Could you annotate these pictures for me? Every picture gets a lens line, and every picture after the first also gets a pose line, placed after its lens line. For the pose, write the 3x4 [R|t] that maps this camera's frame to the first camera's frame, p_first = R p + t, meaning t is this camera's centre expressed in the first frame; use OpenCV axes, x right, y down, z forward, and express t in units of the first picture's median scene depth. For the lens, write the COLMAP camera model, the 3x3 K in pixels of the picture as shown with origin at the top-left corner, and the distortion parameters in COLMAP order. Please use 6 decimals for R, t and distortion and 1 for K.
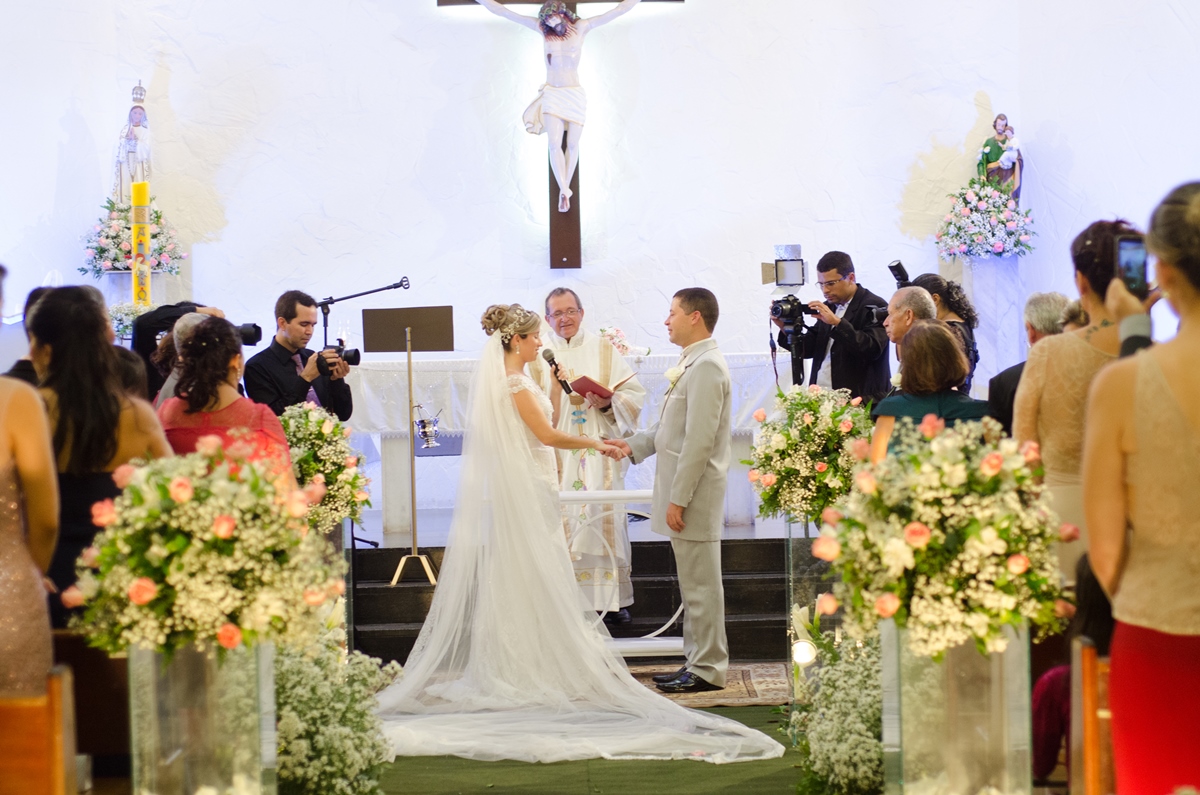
lens RADIAL K [[2514.3, 0, 600.0], [0, 2514.3, 397.5], [0, 0, 1]] dist [0.024639, 0.048127]
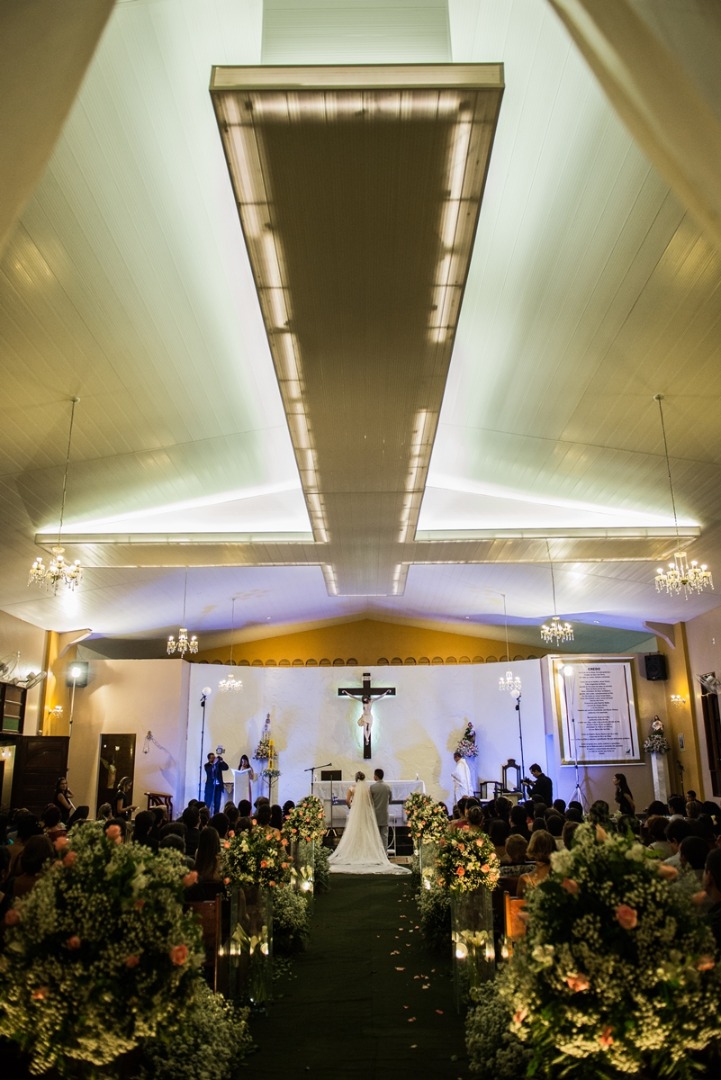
lens RADIAL K [[764.1, 0, 360.5], [0, 764.1, 540.0], [0, 0, 1]] dist [-0.061234, -0.000034]
pose [[0.999641, 0.002310, -0.026693, 0.021998], [-0.010336, 0.952414, -0.304632, -0.034680], [0.024718, 0.304799, 0.952096, -0.904544]]
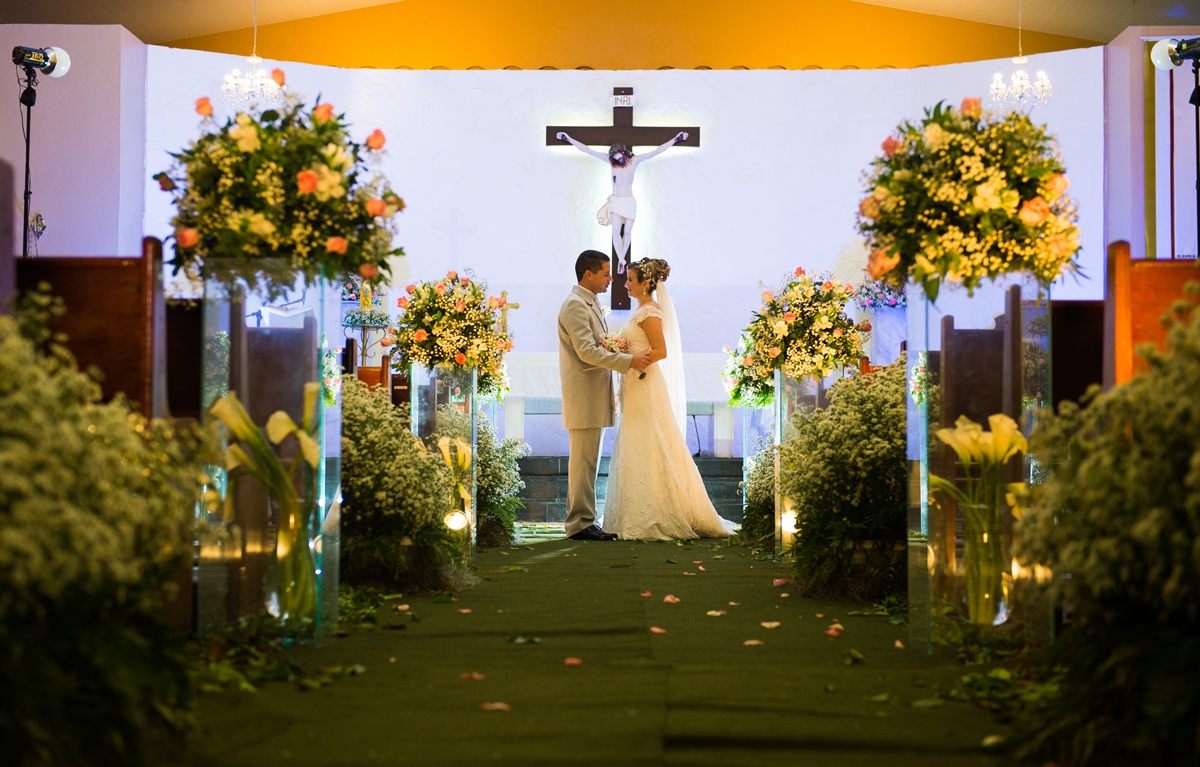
lens RADIAL K [[1894.1, 0, 557.6], [0, 1894.1, 383.2], [0, 0, 1]] dist [0.046147, 0.003081]
pose [[0.998593, 0.027744, -0.045185, 0.005451], [-0.030671, 0.997386, -0.065420, 0.212281], [0.043251, 0.066714, 0.996834, -0.563663]]
